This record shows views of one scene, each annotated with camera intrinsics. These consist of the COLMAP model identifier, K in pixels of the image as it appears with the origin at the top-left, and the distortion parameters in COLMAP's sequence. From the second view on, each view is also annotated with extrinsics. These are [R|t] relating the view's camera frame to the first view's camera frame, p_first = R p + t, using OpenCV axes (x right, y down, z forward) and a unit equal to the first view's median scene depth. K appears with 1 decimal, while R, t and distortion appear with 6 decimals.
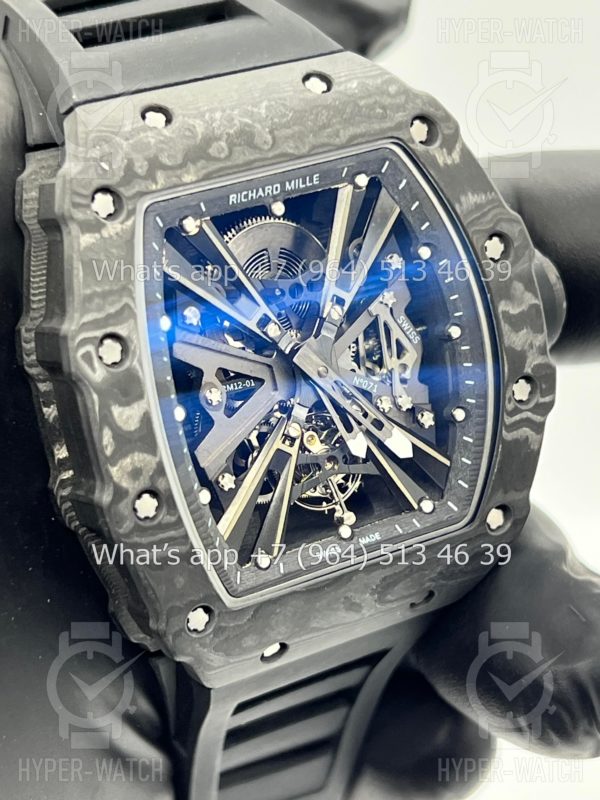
lens RADIAL K [[1995.4, 0, 300.0], [0, 1995.4, 400.0], [0, 0, 1]] dist [0.140215, 0.034019]
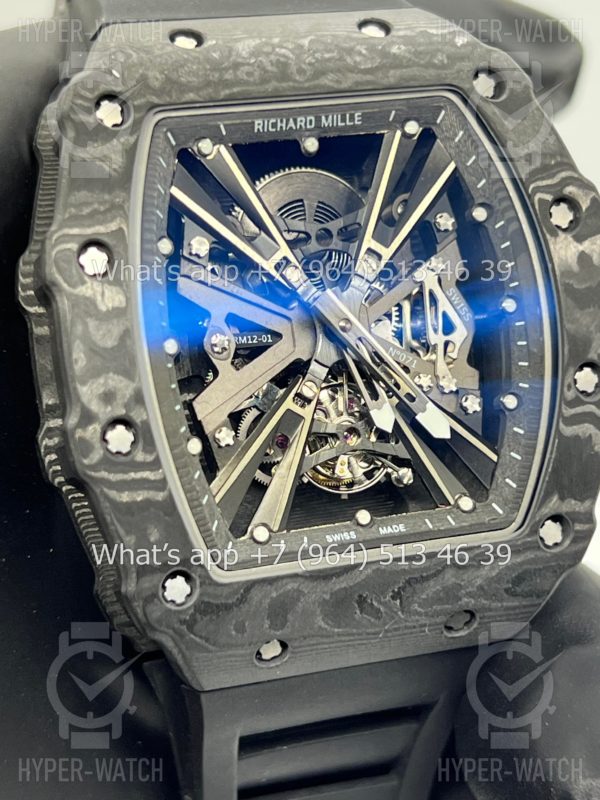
lens RADIAL K [[1995.4, 0, 300.0], [0, 1995.4, 400.0], [0, 0, 1]] dist [0.140215, 0.034019]
pose [[0.983212, 0.056989, -0.173342, 0.145133], [-0.089799, 0.978096, -0.187786, 0.184244], [0.158843, 0.200199, 0.966793, 0.147492]]
